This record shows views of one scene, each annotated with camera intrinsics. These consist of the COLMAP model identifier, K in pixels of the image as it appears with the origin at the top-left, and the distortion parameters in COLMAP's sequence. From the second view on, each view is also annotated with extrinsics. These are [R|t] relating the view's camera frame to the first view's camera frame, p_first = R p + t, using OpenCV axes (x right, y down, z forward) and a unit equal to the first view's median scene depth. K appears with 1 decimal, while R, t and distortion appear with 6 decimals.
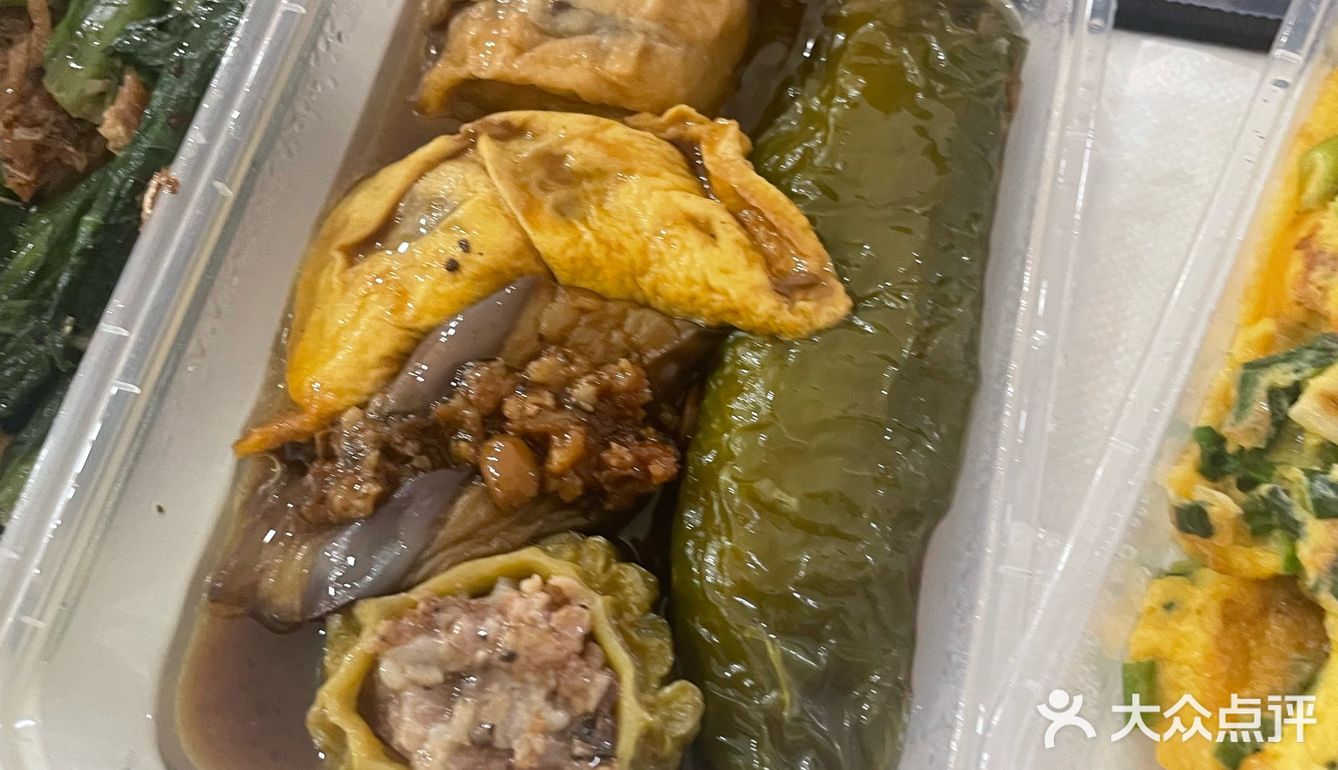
lens RADIAL K [[1322.5, 0, 674.2], [0, 1322.5, 364.5], [0, 0, 1]] dist [0.164149, -0.493998]
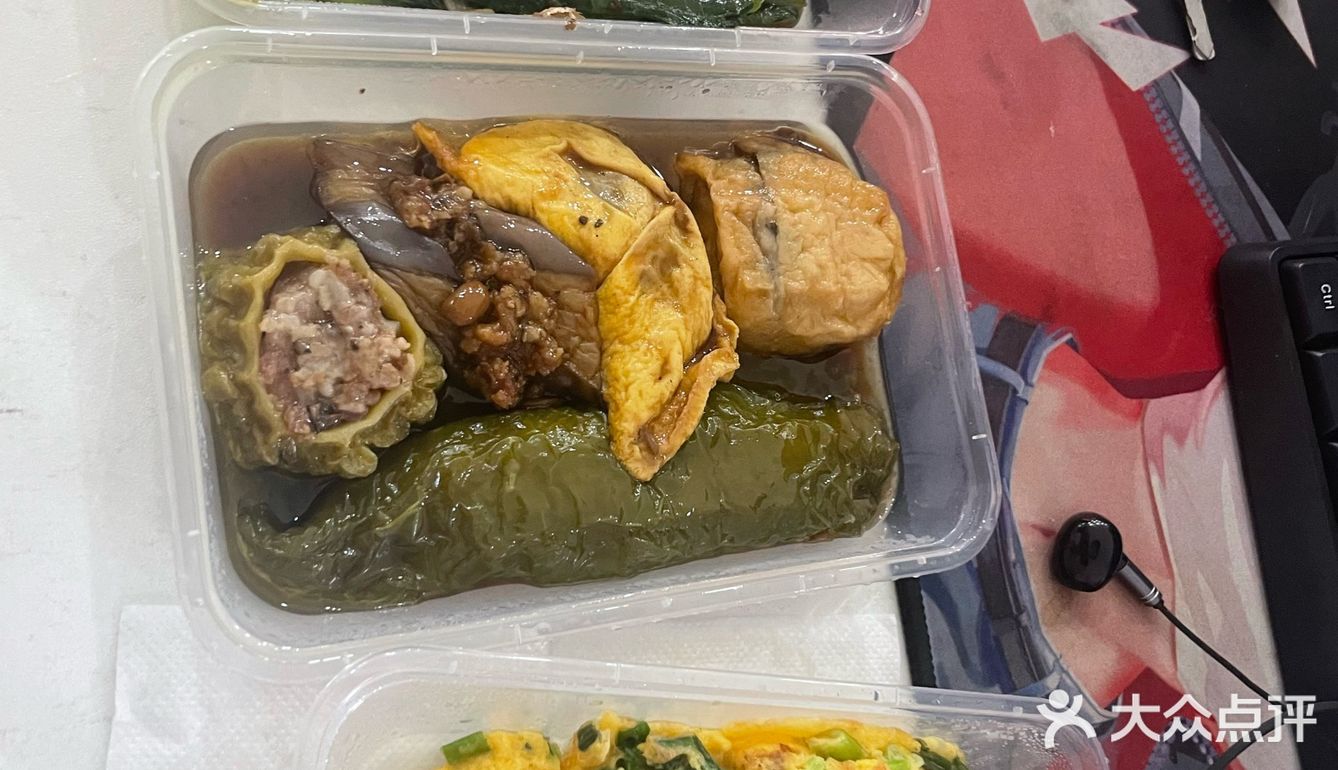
lens RADIAL K [[1322.5, 0, 674.2], [0, 1322.5, 364.5], [0, 0, 1]] dist [0.164149, -0.493998]
pose [[0.333880, 0.942416, 0.019390, -0.009245], [-0.939615, 0.334387, -0.072858, -0.007715], [-0.075146, 0.006106, 0.997154, -0.504675]]
